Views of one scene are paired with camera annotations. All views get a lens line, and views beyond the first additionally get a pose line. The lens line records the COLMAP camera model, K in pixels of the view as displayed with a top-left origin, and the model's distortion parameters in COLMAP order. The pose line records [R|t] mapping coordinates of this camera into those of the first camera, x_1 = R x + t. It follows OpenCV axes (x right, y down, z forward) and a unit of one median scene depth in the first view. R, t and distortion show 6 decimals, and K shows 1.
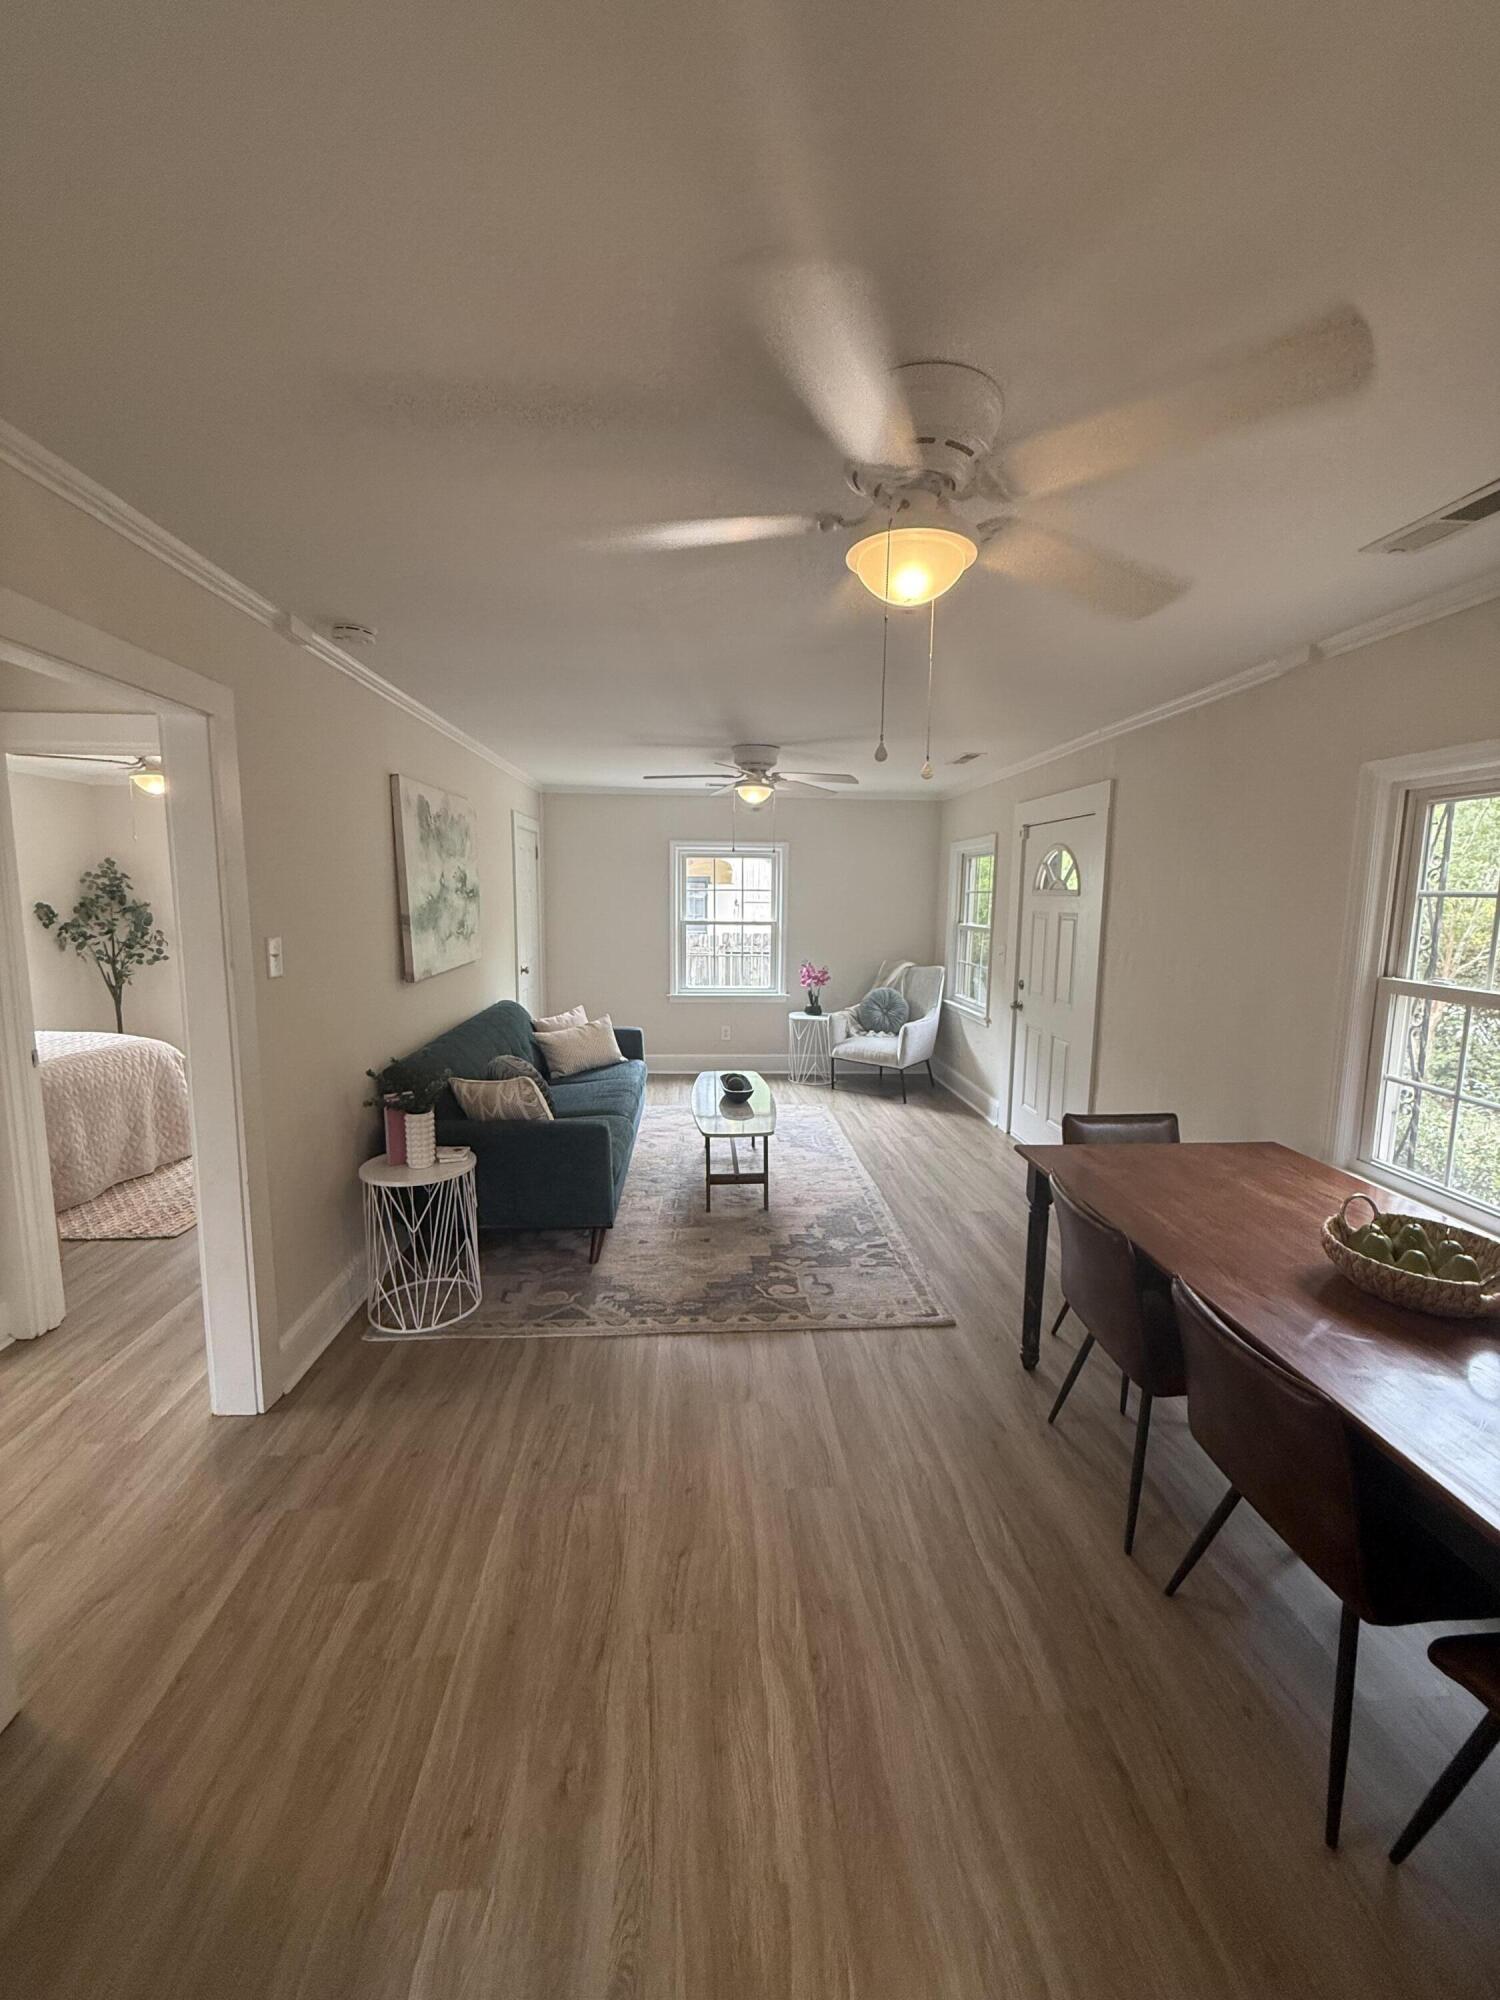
lens RADIAL K [[794.6, 0, 750.0], [0, 794.6, 1000.0], [0, 0, 1]] dist [-0.001623, 0.000230]
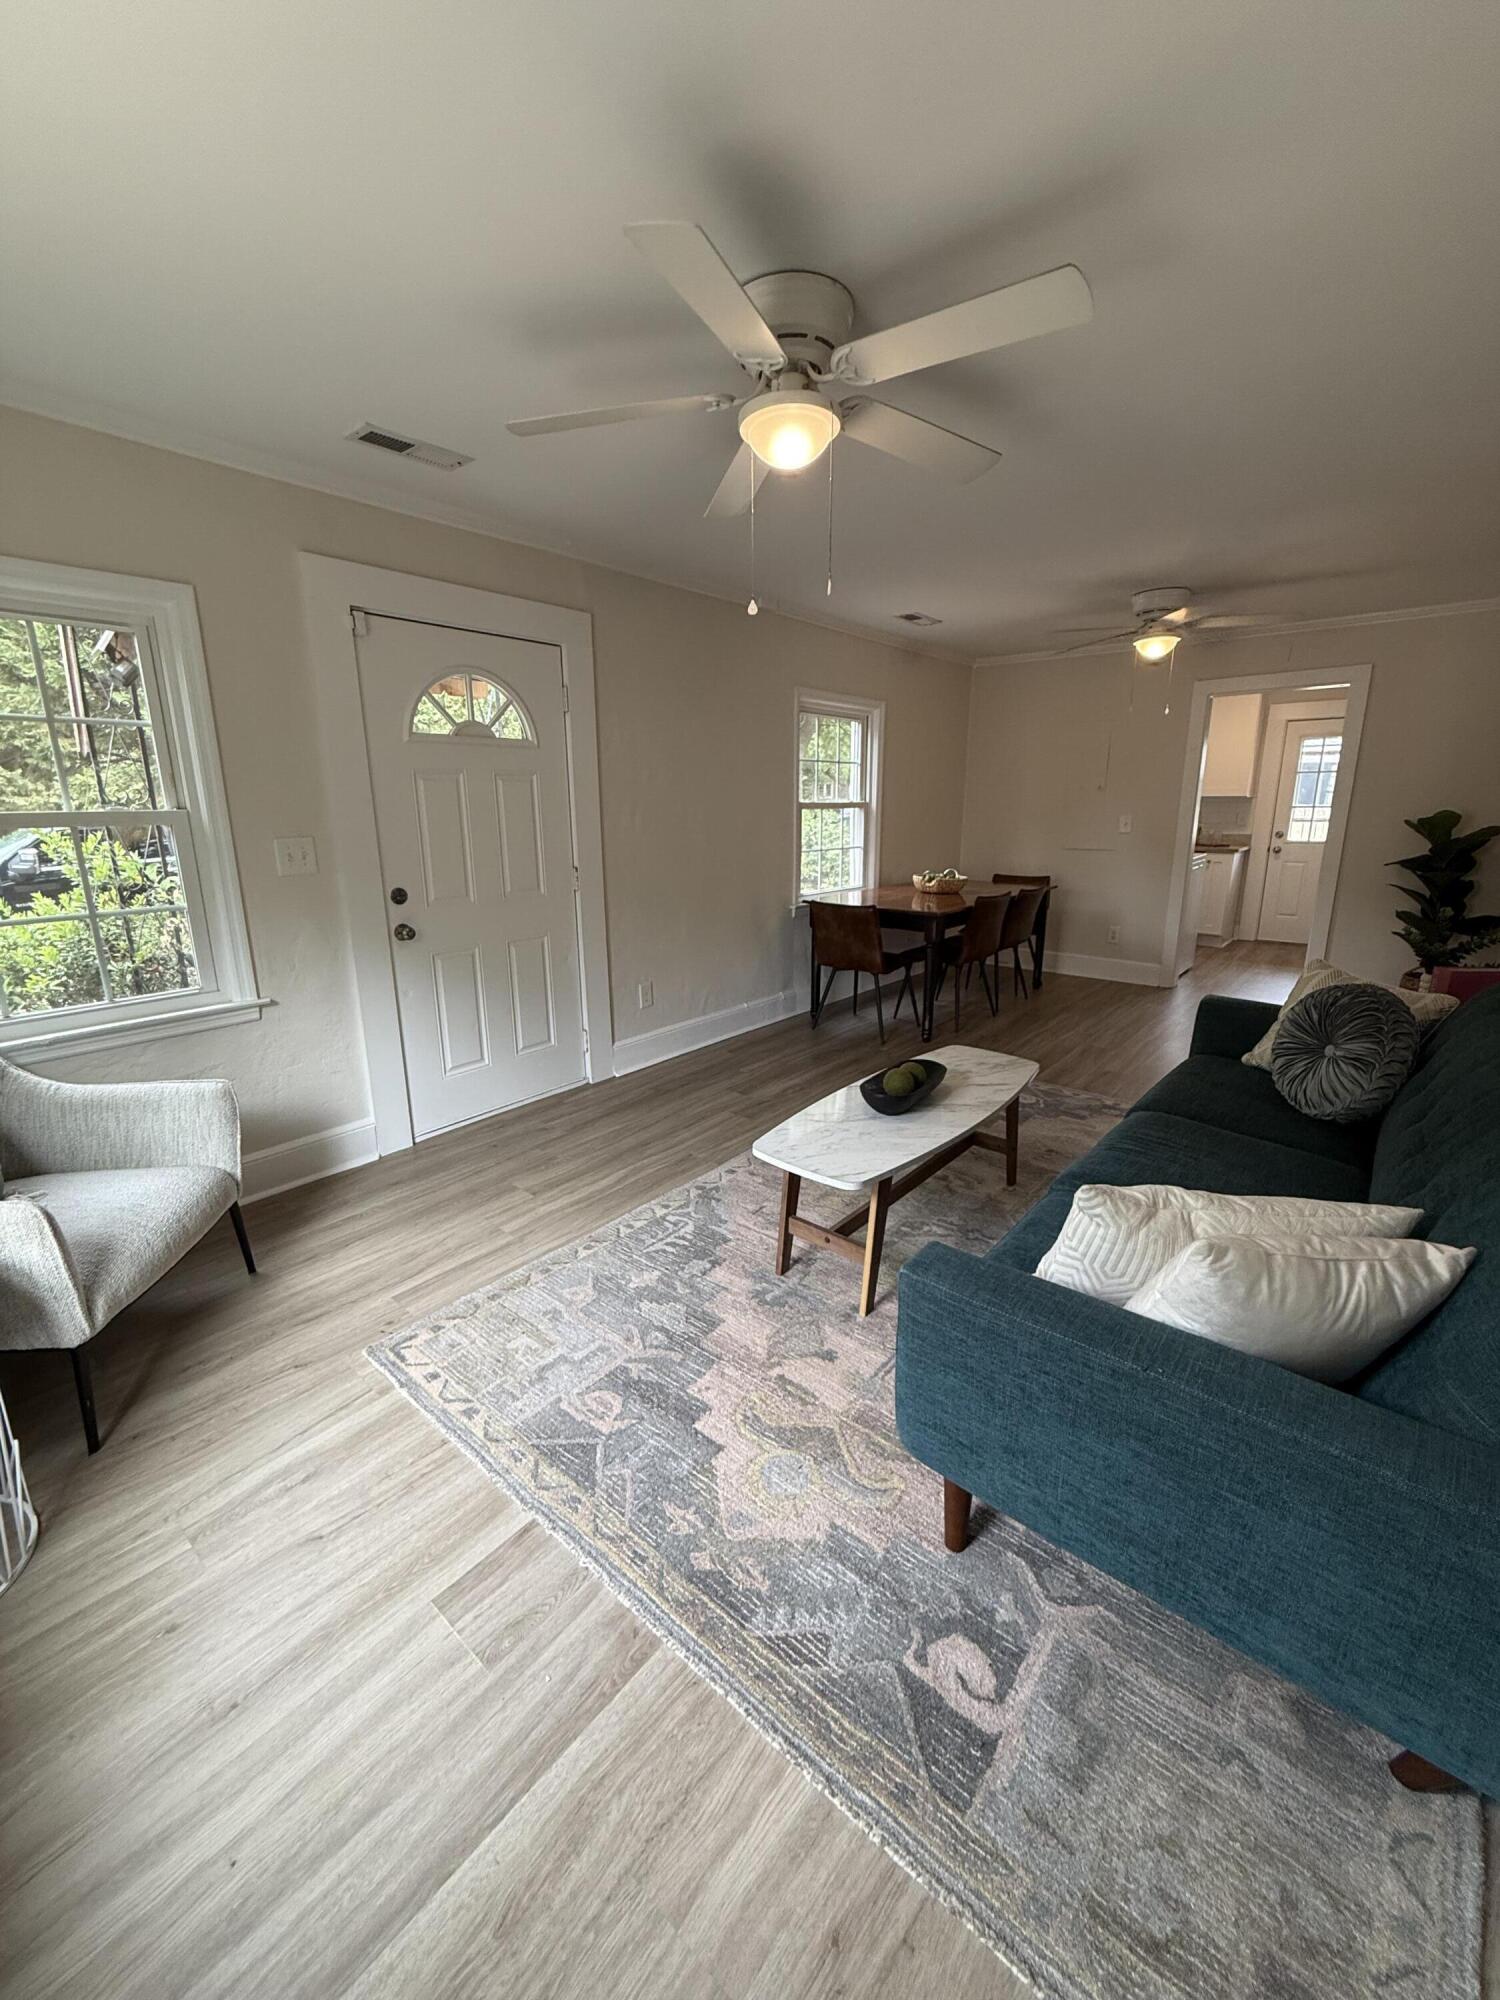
lens RADIAL K [[794.6, 0, 750.0], [0, 794.6, 1000.0], [0, 0, 1]] dist [-0.001623, 0.000230]
pose [[-0.721057, -0.177693, 0.669703, -0.359727], [0.093008, 0.932985, 0.347691, -0.178208], [-0.686605, 0.312993, -0.656208, 1.693826]]
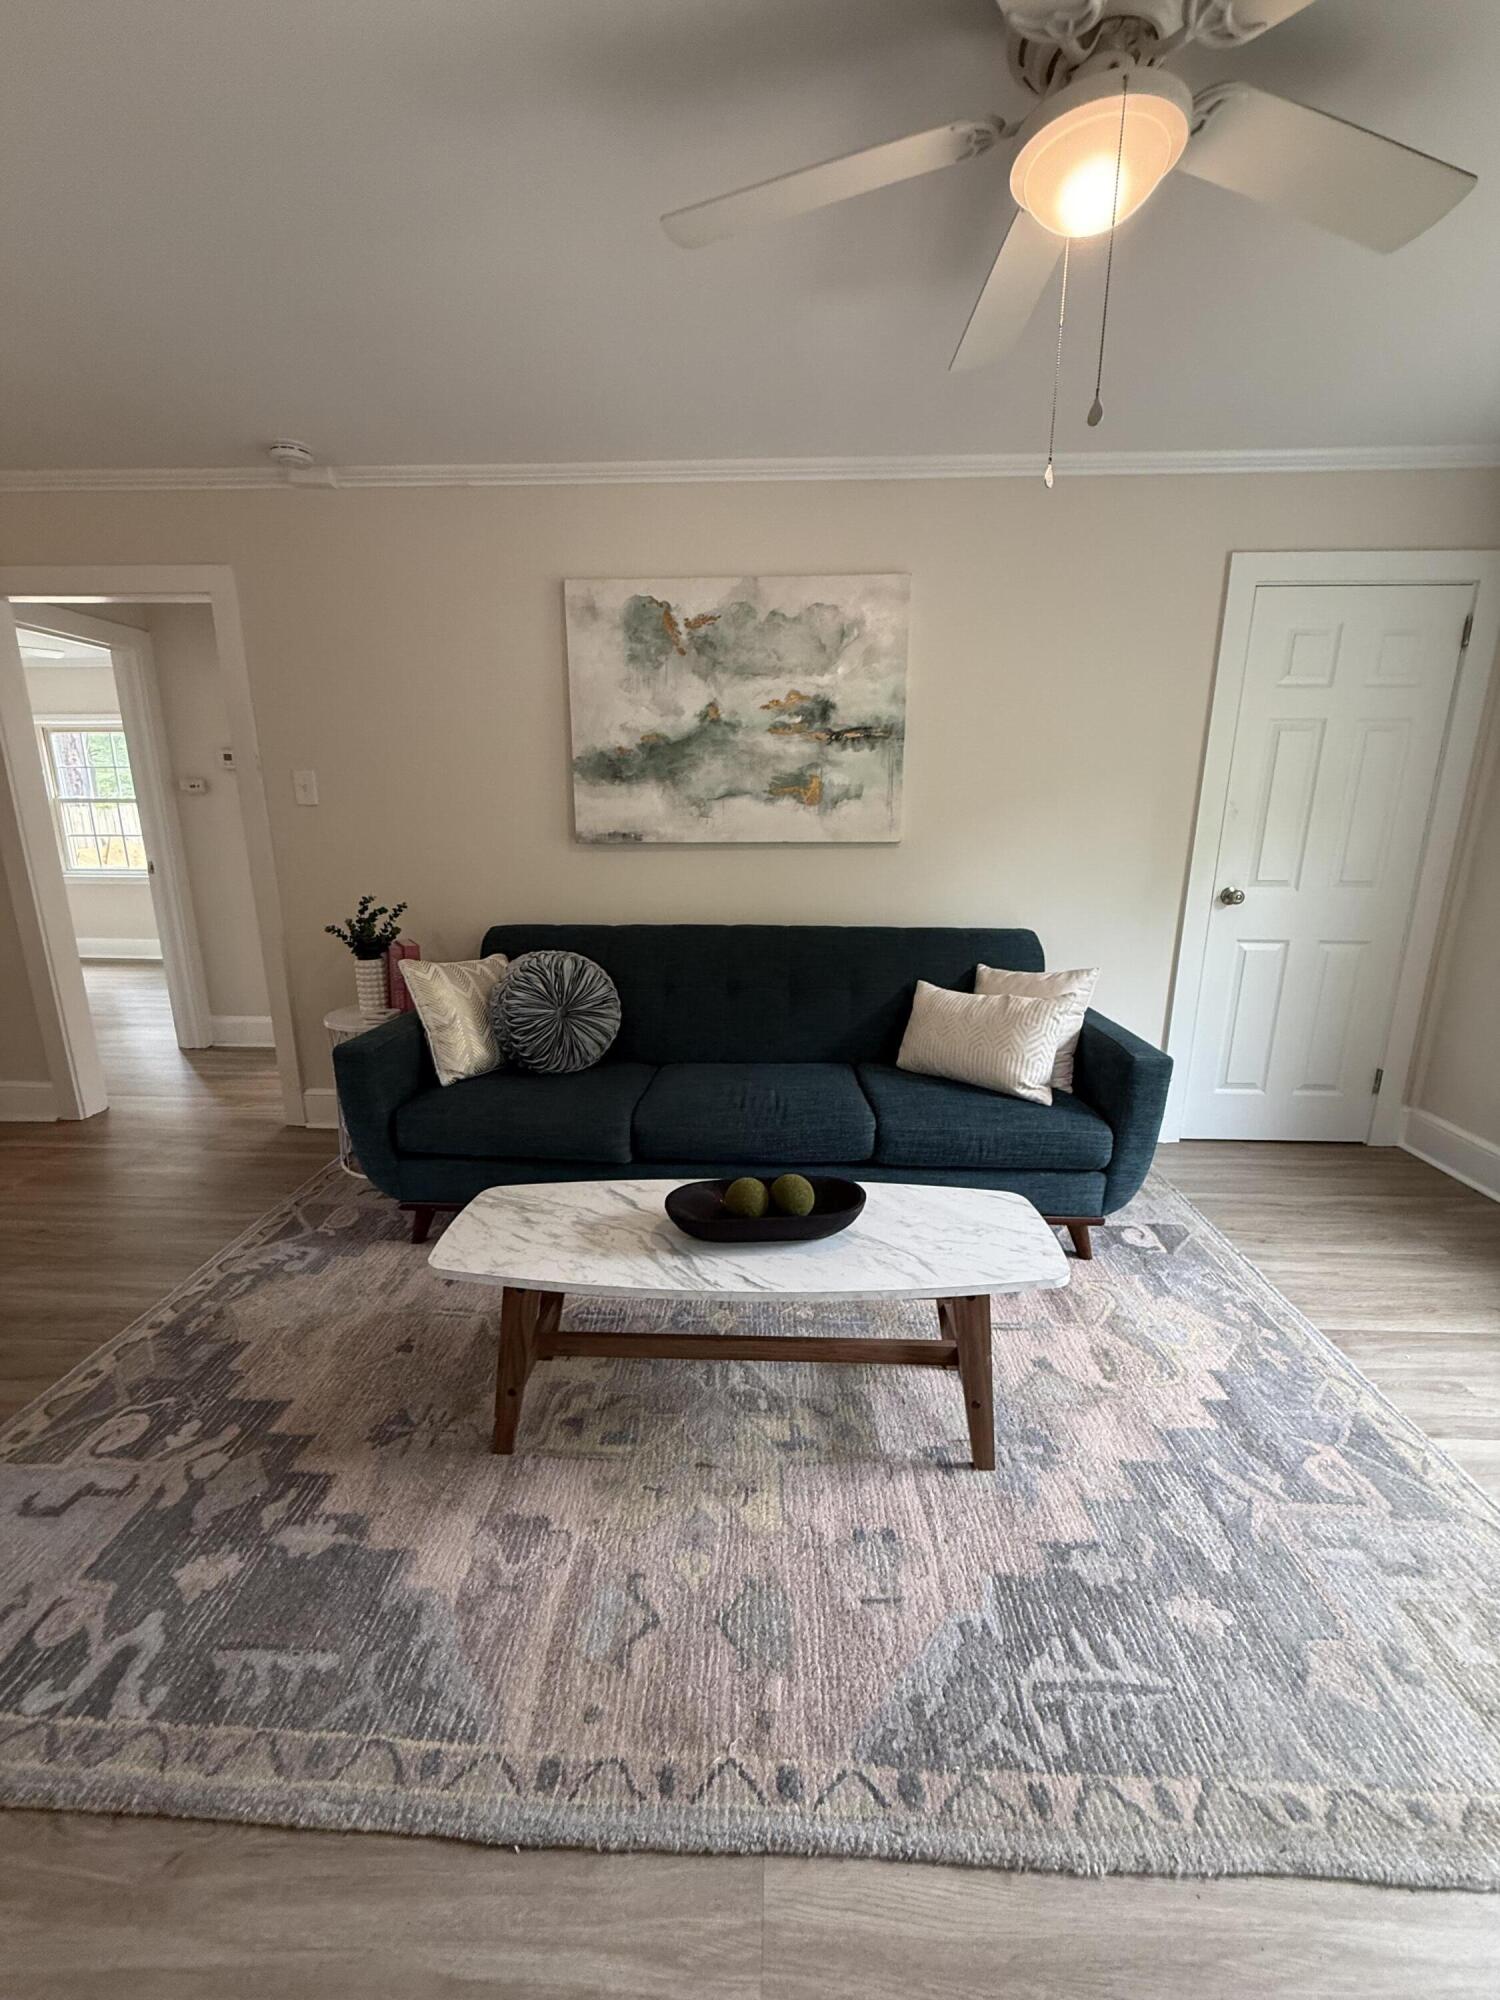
lens RADIAL K [[794.6, 0, 750.0], [0, 794.6, 1000.0], [0, 0, 1]] dist [-0.001623, 0.000230]
pose [[-0.108043, 0.226767, -0.967938, 0.377184], [-0.138567, 0.960698, 0.240538, -0.083861], [0.984442, 0.160113, -0.072374, 1.197053]]
